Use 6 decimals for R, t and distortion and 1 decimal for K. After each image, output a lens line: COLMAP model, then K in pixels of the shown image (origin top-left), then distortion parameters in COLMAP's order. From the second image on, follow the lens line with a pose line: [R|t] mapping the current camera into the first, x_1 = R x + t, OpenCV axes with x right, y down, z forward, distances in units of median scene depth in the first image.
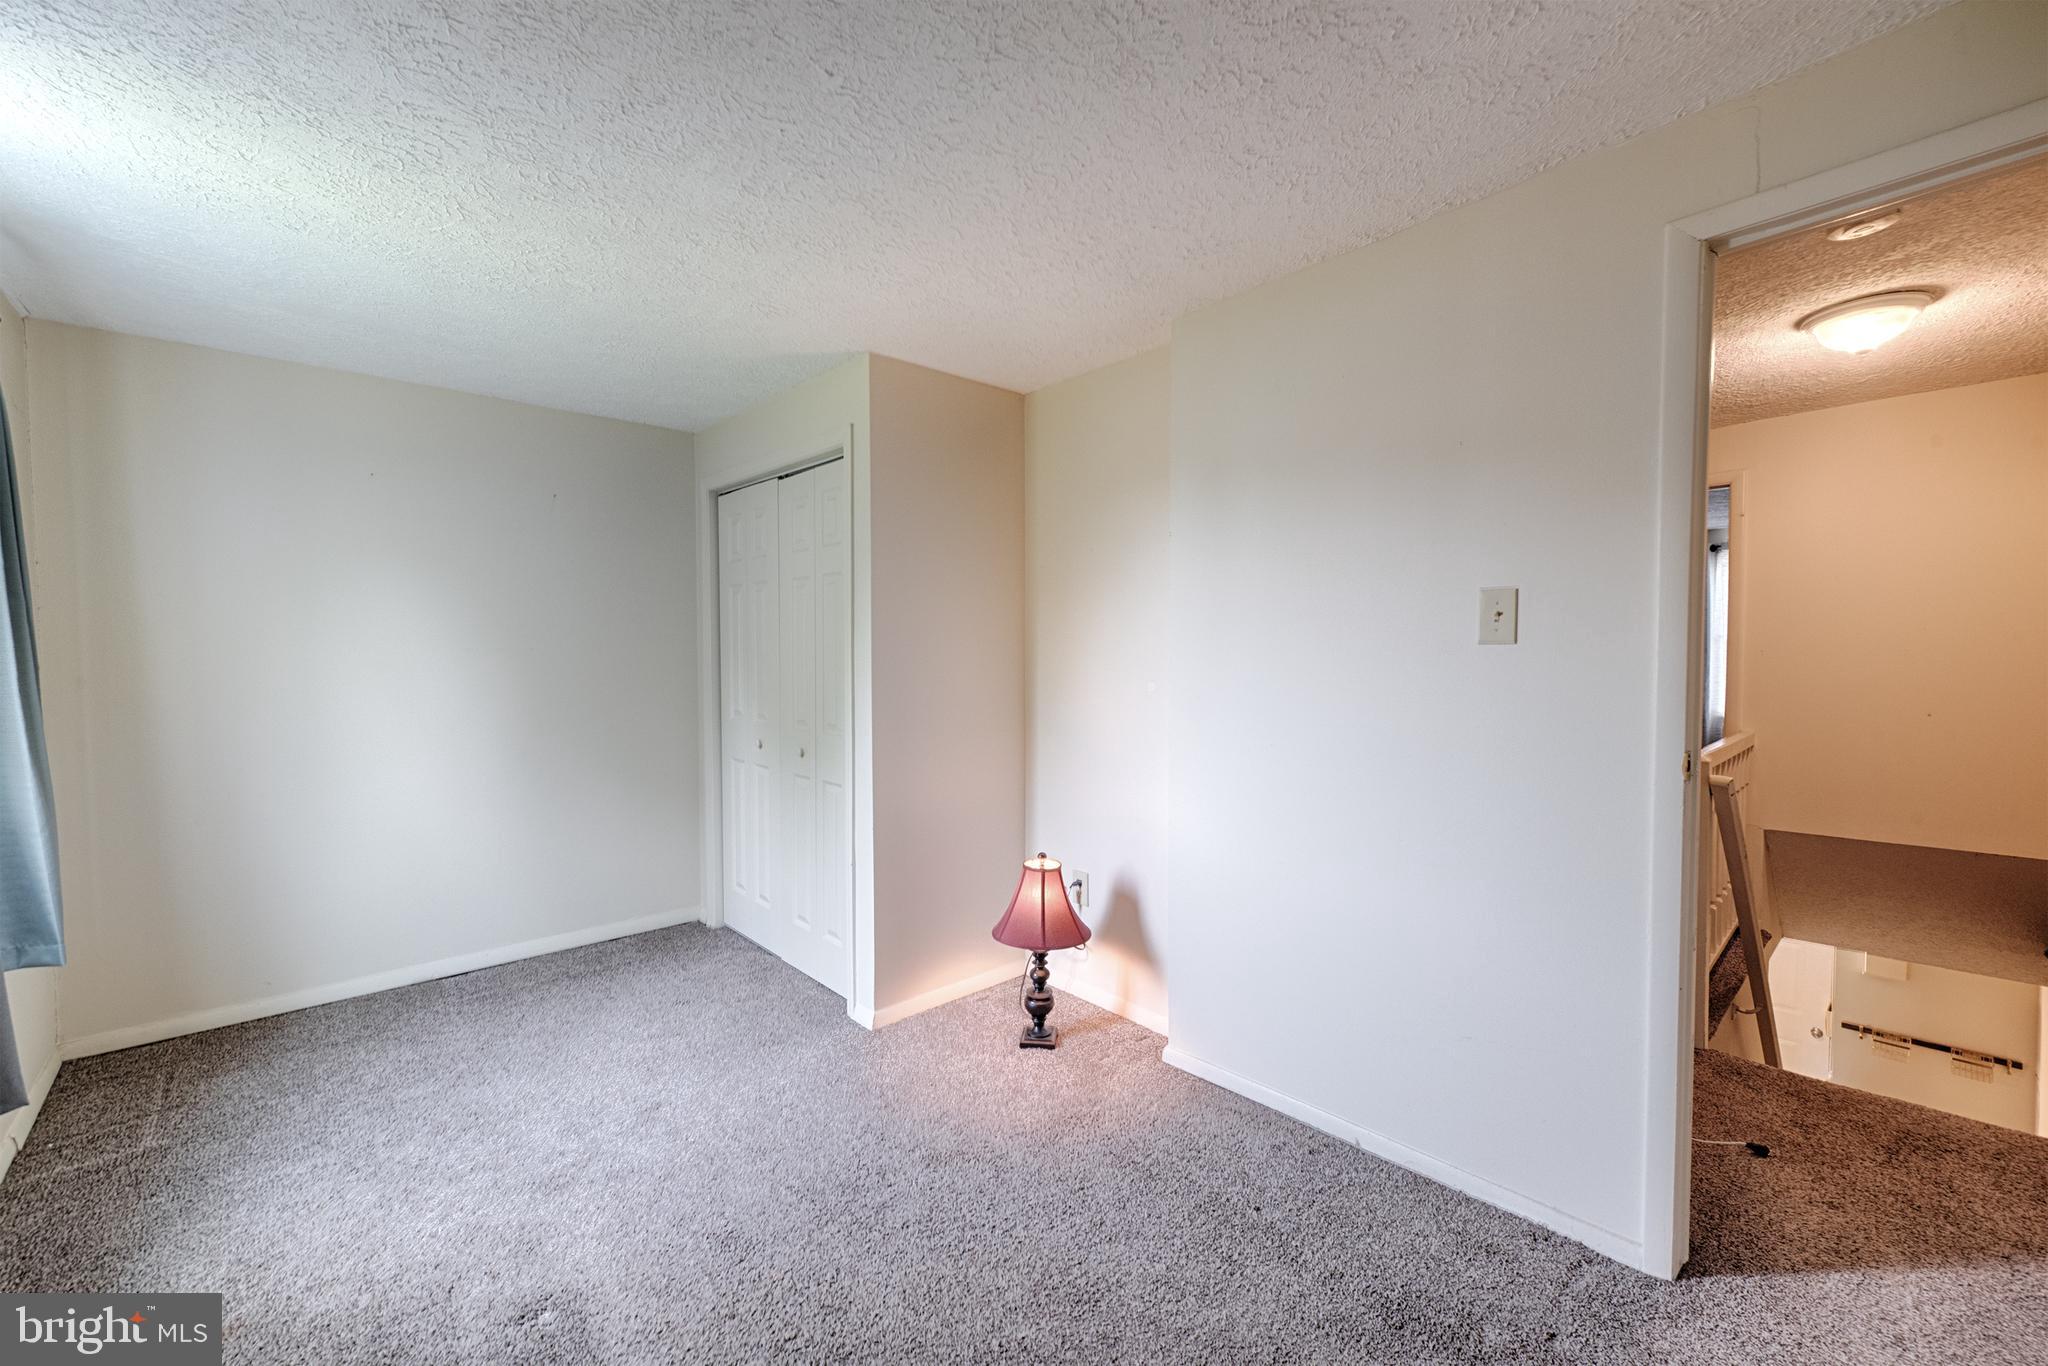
lens RADIAL K [[822.5, 0, 1030.3], [0, 822.5, 684.7], [0, 0, 1]] dist [0.000974, -0.000310]
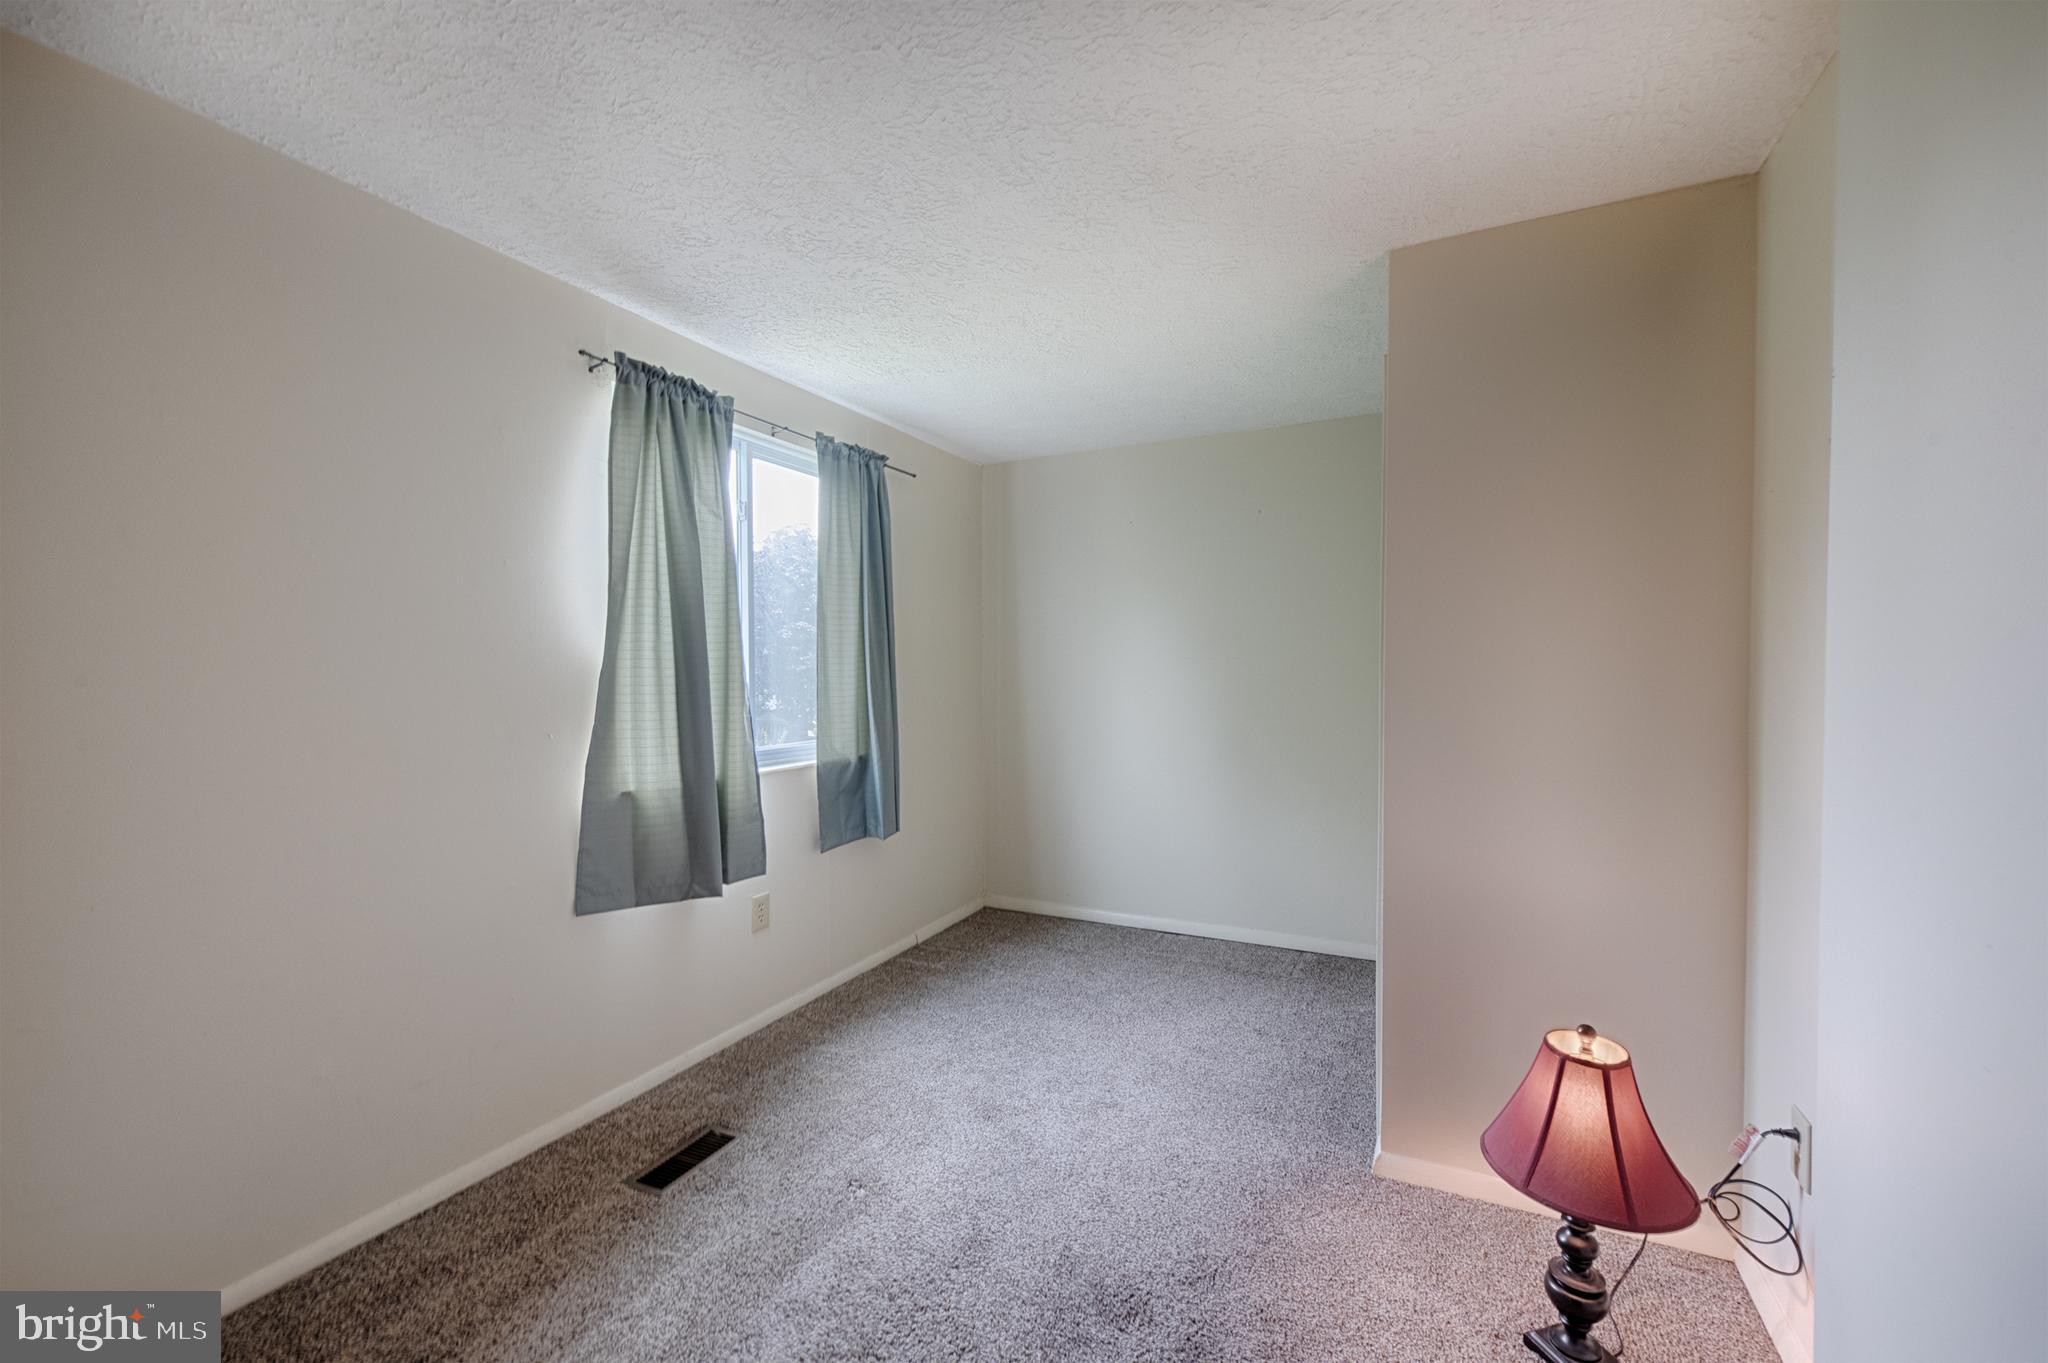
lens RADIAL K [[822.5, 0, 1030.3], [0, 822.5, 683.2], [0, 0, 1]] dist [0.000974, -0.000310]
pose [[0.349760, 0.022842, -0.936561, 0.390326], [-0.025521, 0.999564, 0.014848, -0.022953], [0.936492, 0.018708, 0.350191, 0.455171]]
